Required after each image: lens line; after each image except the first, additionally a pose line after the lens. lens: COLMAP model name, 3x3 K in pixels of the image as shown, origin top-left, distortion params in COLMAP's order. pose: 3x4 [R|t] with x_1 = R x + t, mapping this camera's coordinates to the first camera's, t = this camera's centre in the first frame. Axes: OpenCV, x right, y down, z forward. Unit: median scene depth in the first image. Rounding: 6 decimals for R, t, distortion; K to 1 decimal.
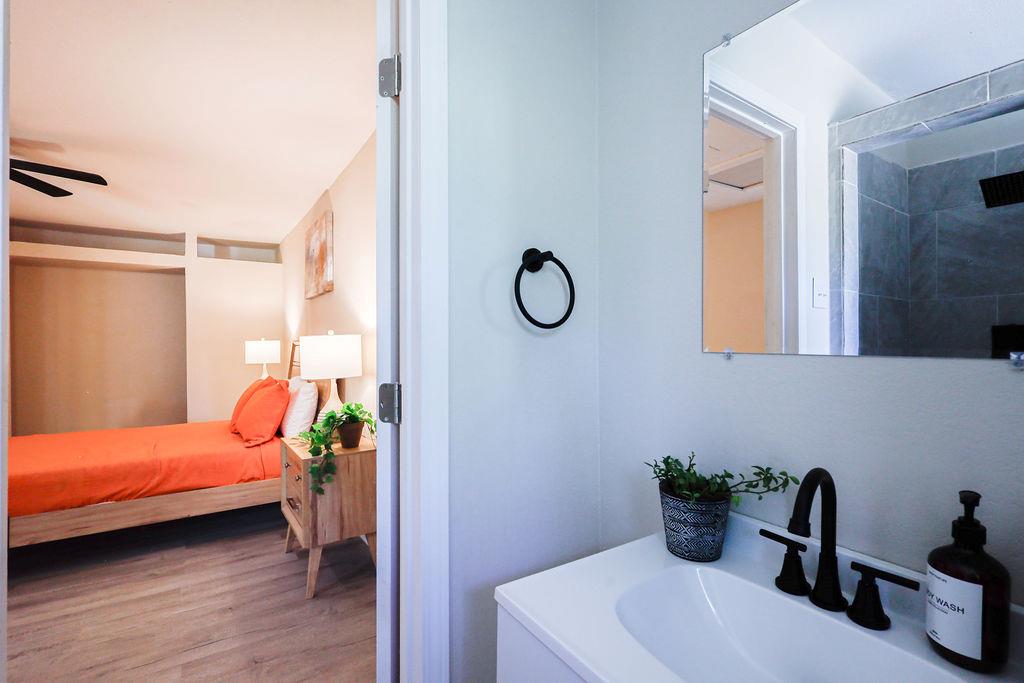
lens RADIAL K [[472.0, 0, 511.9], [0, 472.0, 343.1], [0, 0, 1]] dist [-0.001092, 0.000566]
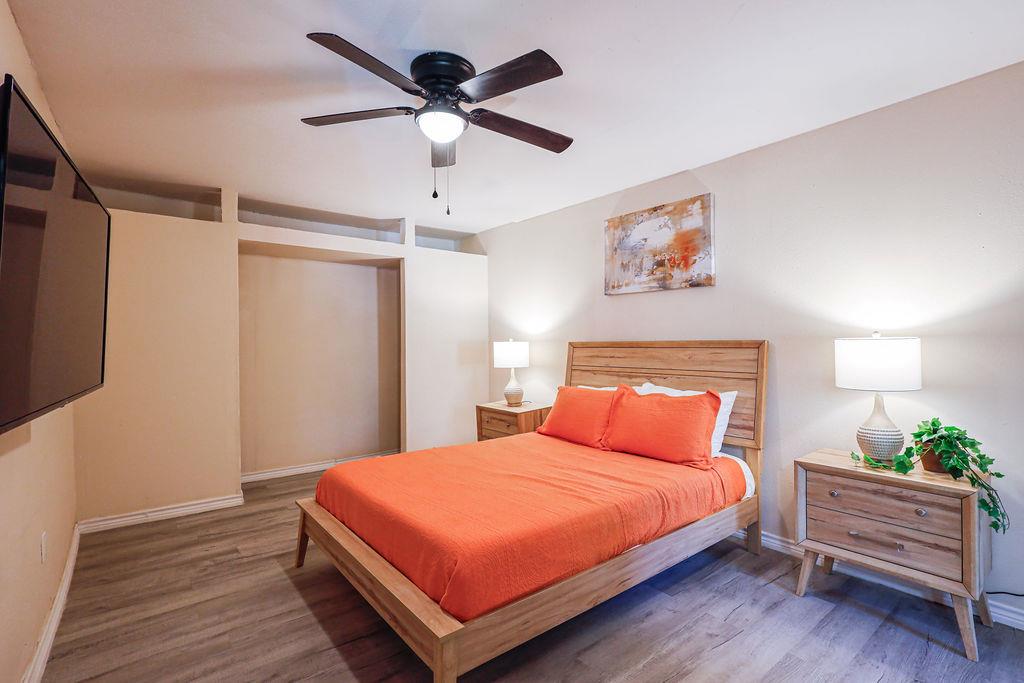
lens RADIAL K [[469.4, 0, 512.0], [0, 469.4, 341.5], [0, 0, 1]] dist [-0.009174, 0.000014]
pose [[0.997193, 0.002224, 0.074838, -1.118160], [-0.002201, 0.999998, -0.000394, -0.008807], [-0.074838, 0.000228, 0.997196, 0.221816]]
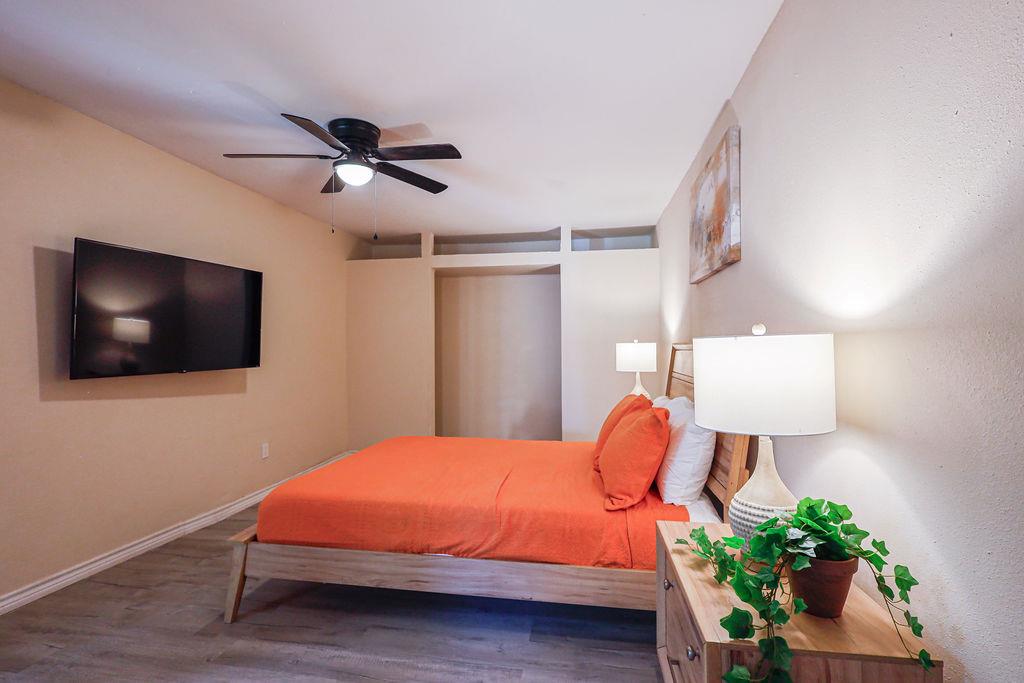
lens RADIAL K [[472.0, 0, 511.9], [0, 472.0, 343.1], [0, 0, 1]] dist [-0.001092, 0.000566]
pose [[0.729566, 0.002300, -0.683907, -0.248652], [-0.002408, 0.999997, 0.000794, -0.009358], [0.683907, 0.001068, 0.729569, 0.505943]]
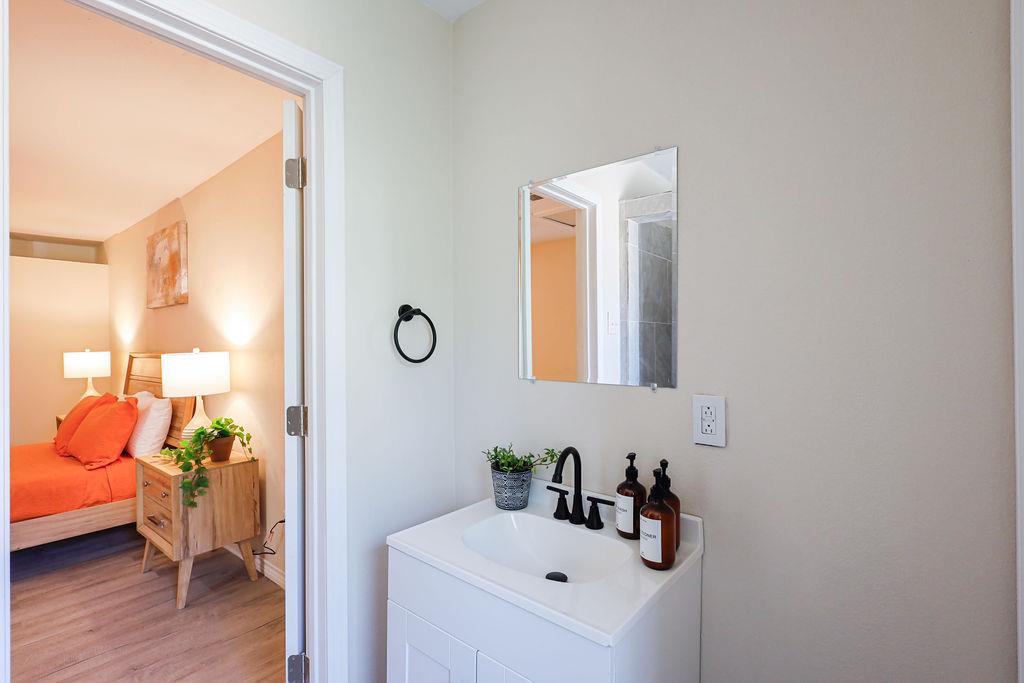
lens RADIAL K [[472.0, 0, 511.9], [0, 472.0, 343.1], [0, 0, 1]] dist [-0.001092, 0.000566]
pose [[0.957236, -0.003546, 0.289286, -0.024976], [0.003696, 0.999993, 0.000026, -0.036021], [-0.289285, 0.001045, 0.957243, -0.179051]]
